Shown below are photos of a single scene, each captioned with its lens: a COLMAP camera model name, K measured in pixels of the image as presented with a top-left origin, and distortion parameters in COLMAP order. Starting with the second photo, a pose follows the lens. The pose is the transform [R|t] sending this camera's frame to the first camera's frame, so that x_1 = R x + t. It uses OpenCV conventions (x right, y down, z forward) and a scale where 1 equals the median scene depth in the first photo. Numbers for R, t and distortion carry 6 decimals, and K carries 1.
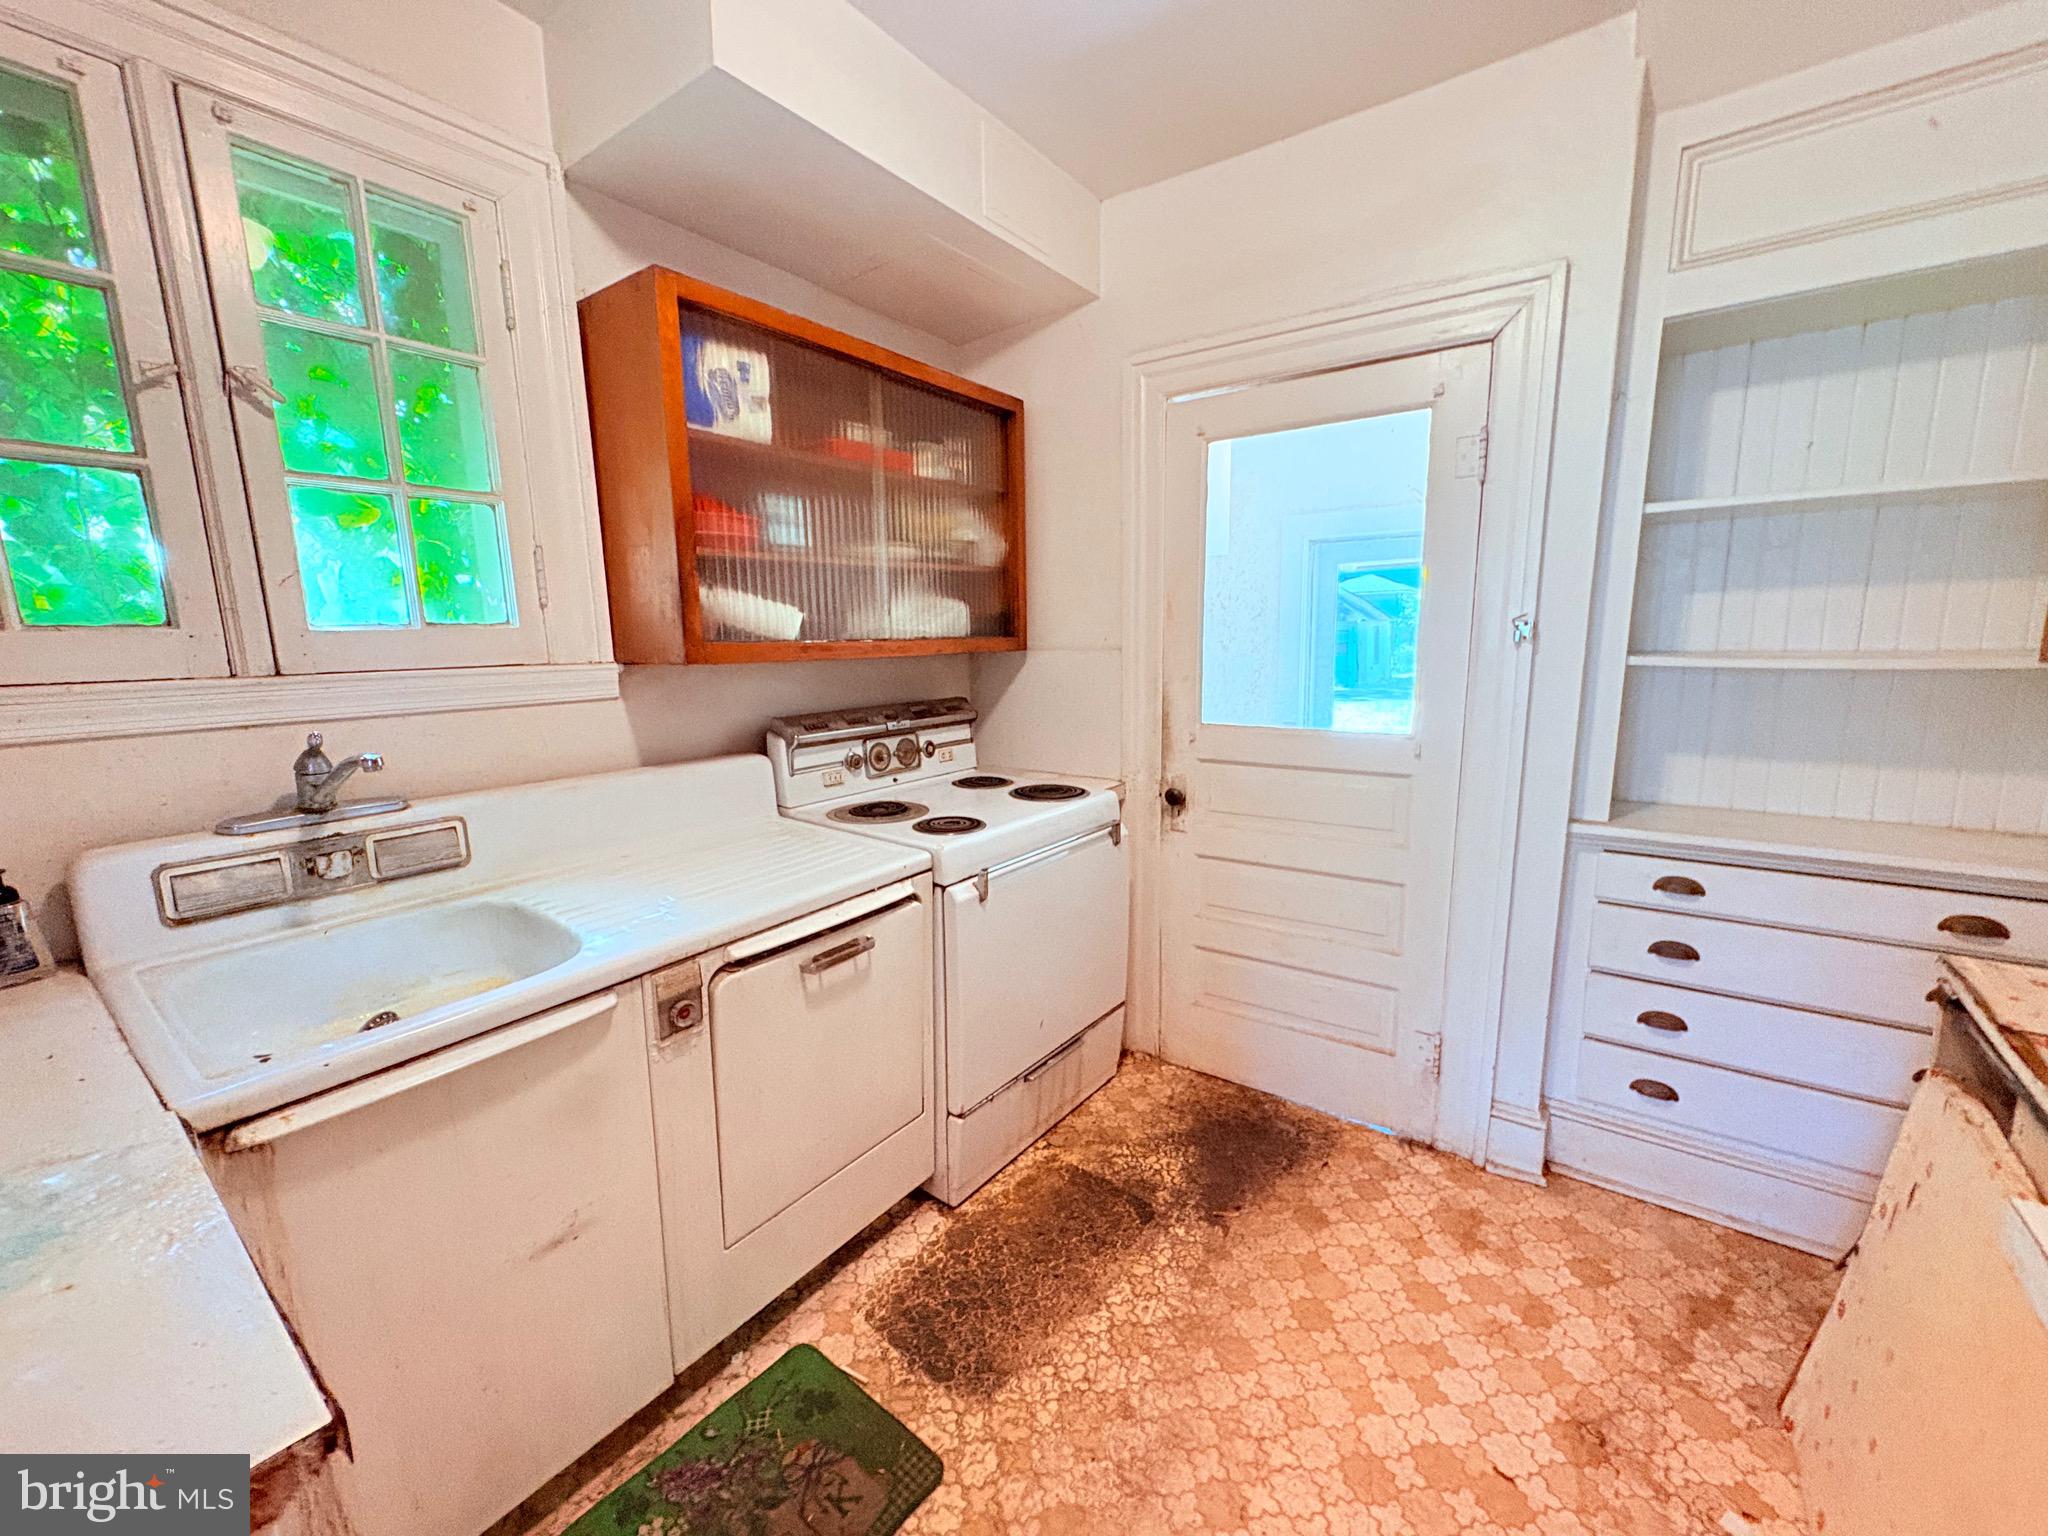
lens RADIAL K [[825.3, 0, 1021.6], [0, 825.3, 771.0], [0, 0, 1]] dist [-0.002018, 0.000398]
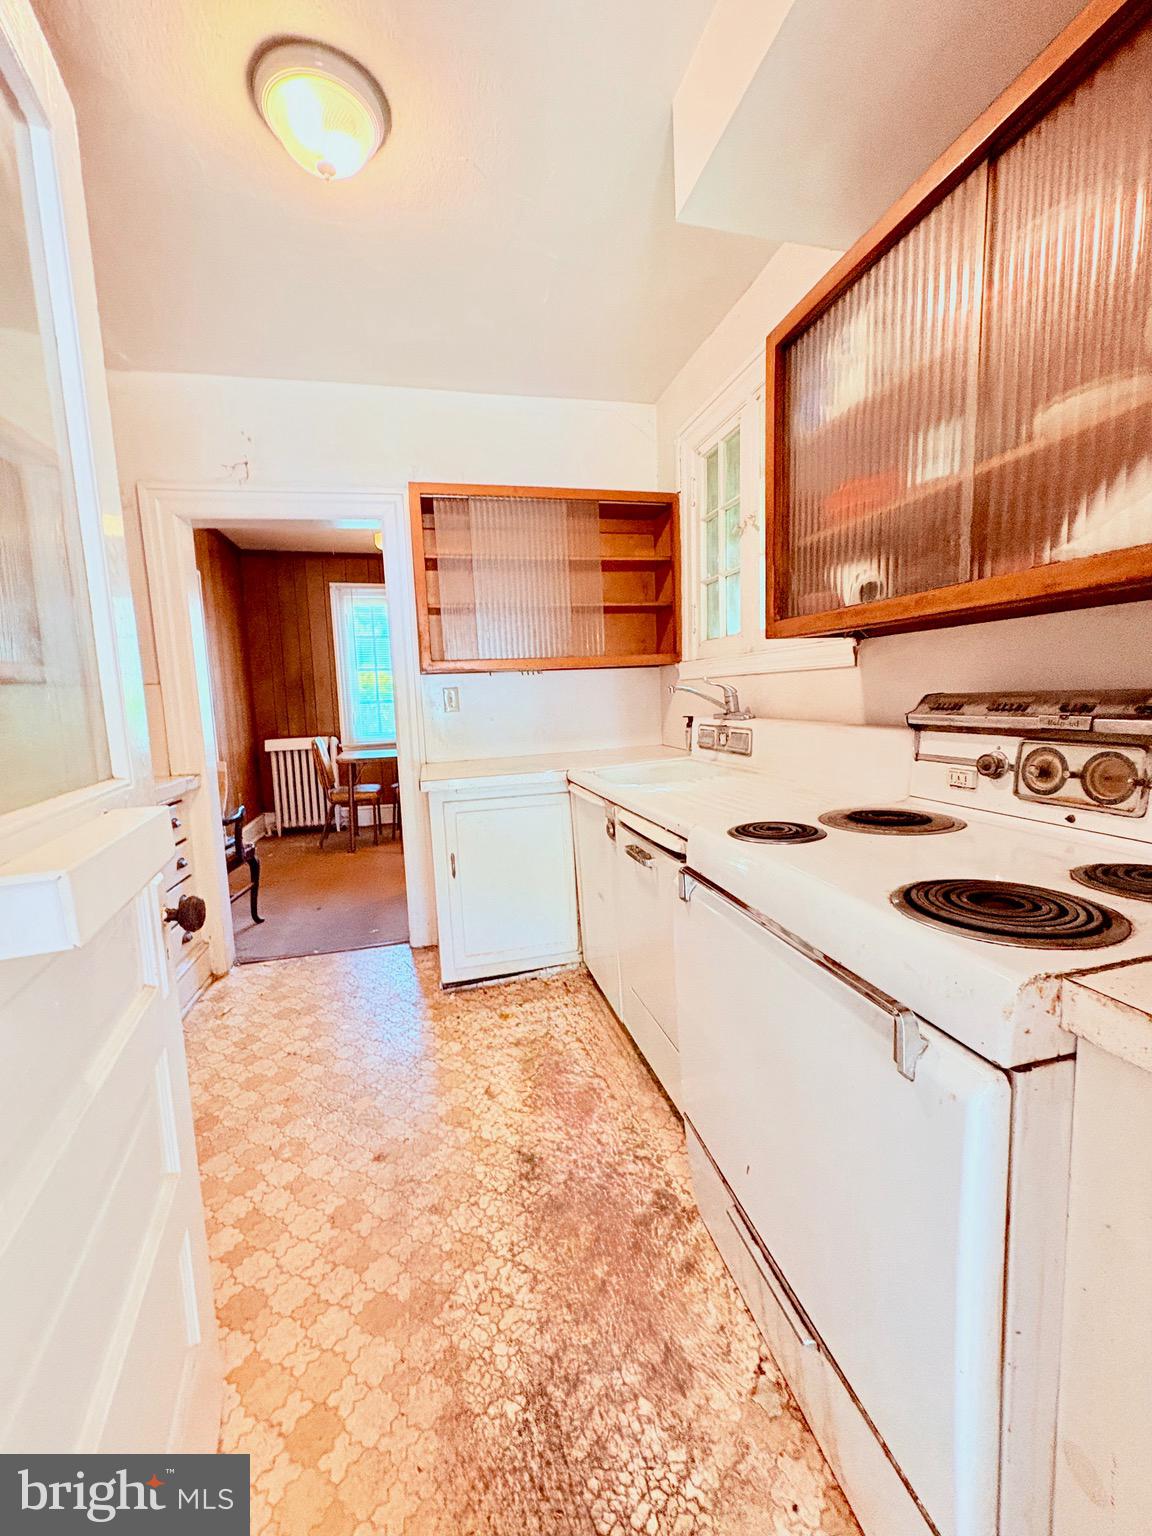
lens RADIAL K [[619.0, 0, 577.2], [0, 619.0, 769.8], [0, 0, 1]] dist [-0.002018, 0.000398]
pose [[-0.639762, 0.127289, -0.757959, 0.550131], [-0.087891, 0.967604, 0.236681, -0.132470], [0.763531, 0.218037, -0.607849, 1.390419]]
